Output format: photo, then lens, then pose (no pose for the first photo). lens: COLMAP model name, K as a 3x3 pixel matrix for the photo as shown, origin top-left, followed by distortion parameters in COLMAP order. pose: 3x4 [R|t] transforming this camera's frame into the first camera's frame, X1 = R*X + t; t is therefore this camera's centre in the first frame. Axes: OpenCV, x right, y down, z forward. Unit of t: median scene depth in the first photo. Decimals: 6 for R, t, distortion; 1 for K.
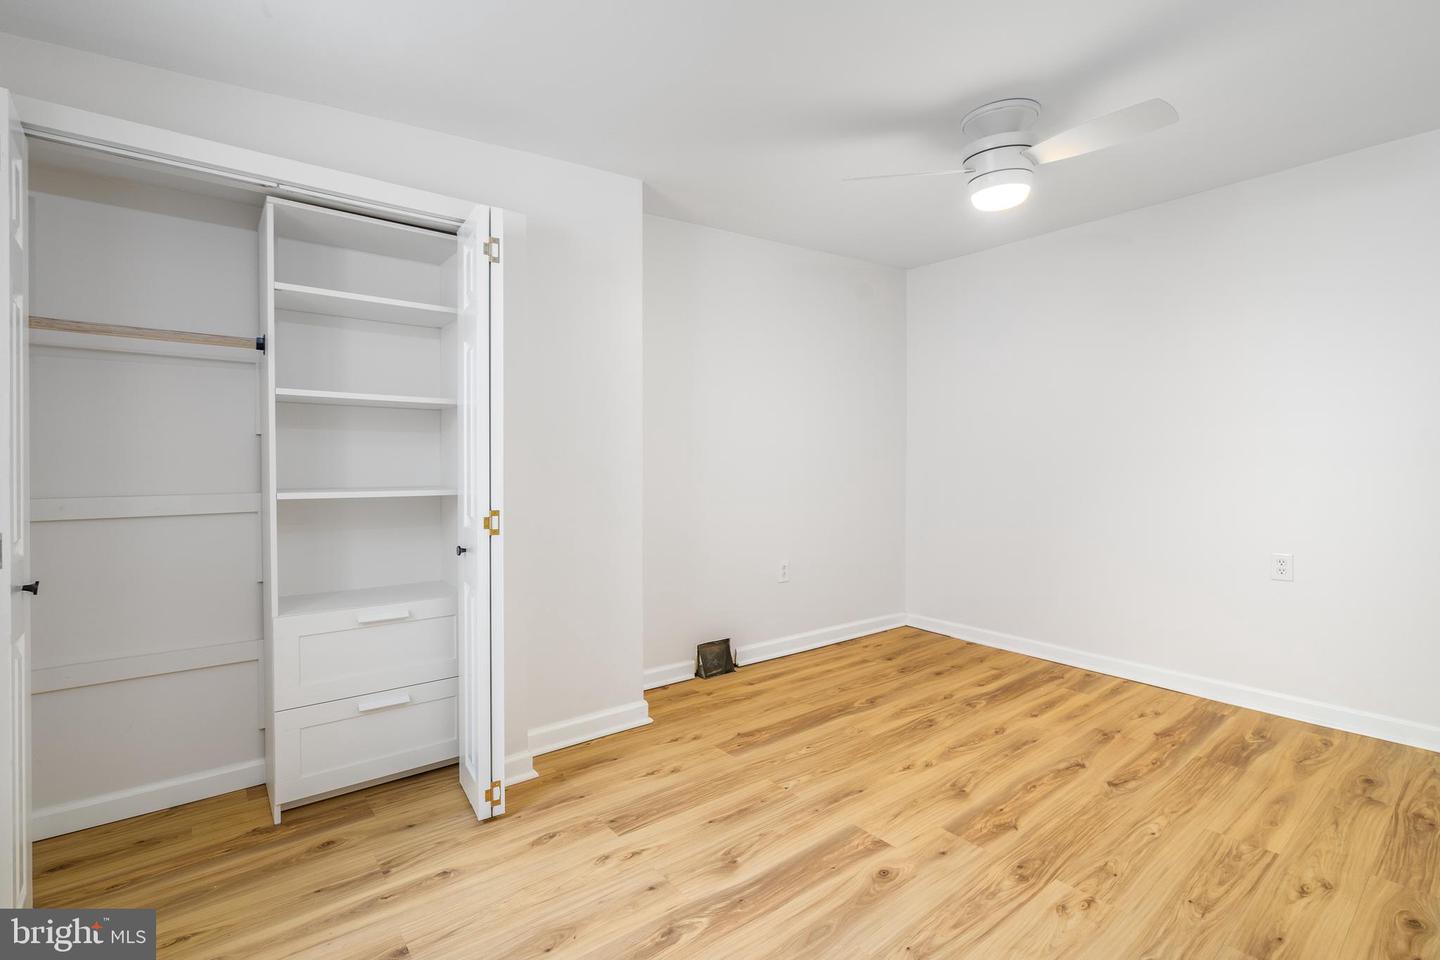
lens RADIAL K [[658.7, 0, 721.2], [0, 658.7, 476.4], [0, 0, 1]] dist [-0.000181, -0.000243]
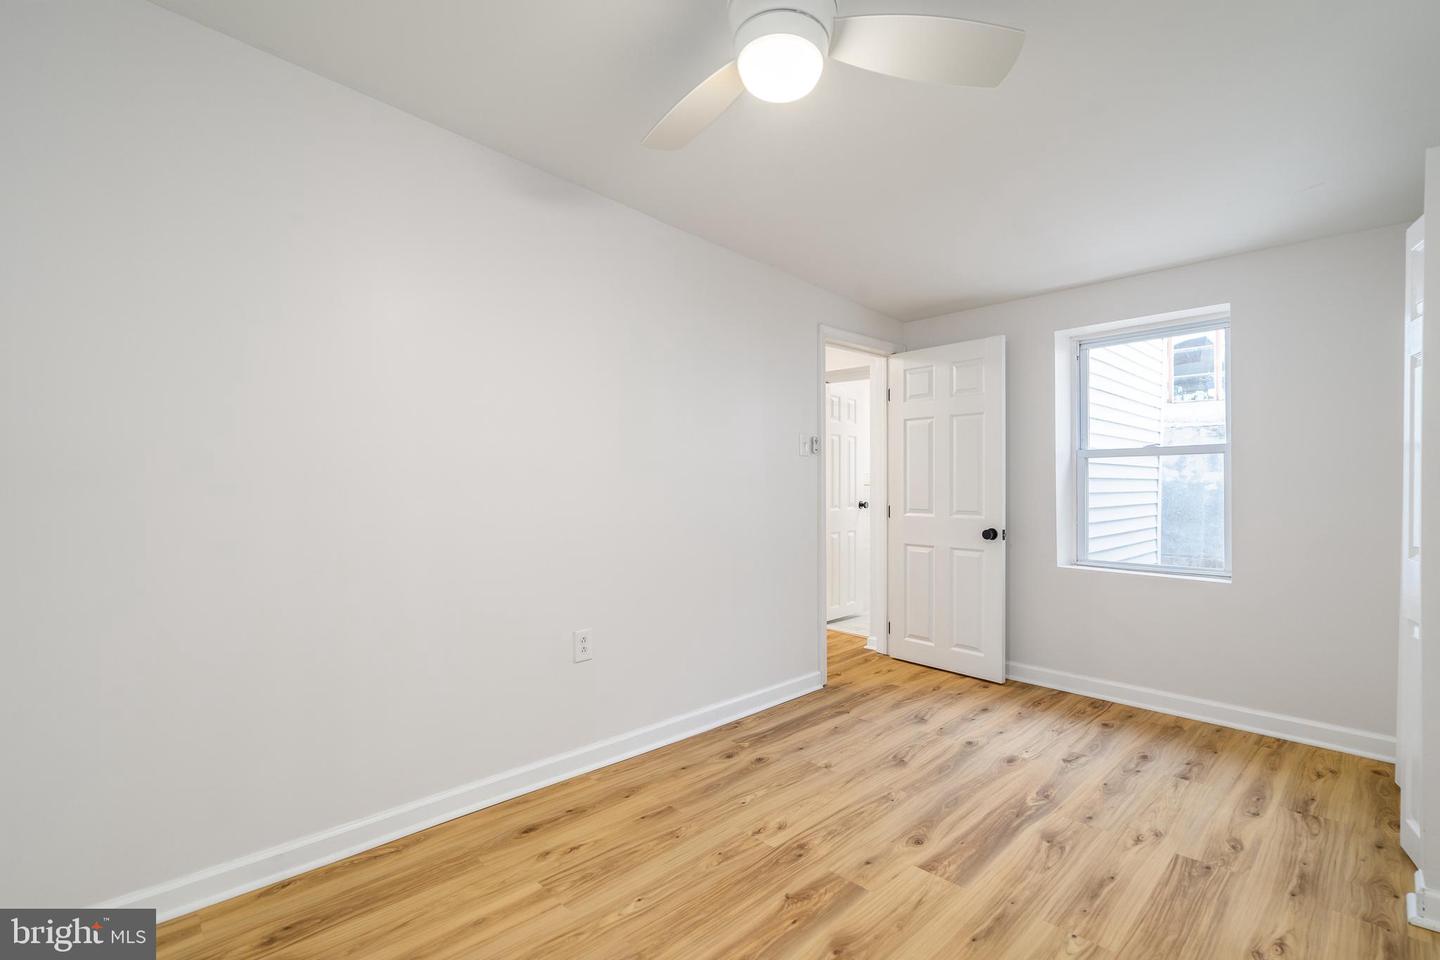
lens RADIAL K [[657.0, 0, 720.0], [0, 657.0, 480.0], [0, 0, 1]] dist [-0.000873, -0.000114]
pose [[-0.996949, -0.000890, -0.078051, 0.654813], [-0.002093, 0.999880, 0.015326, -0.051843], [0.078028, 0.015442, -0.996832, 2.018060]]
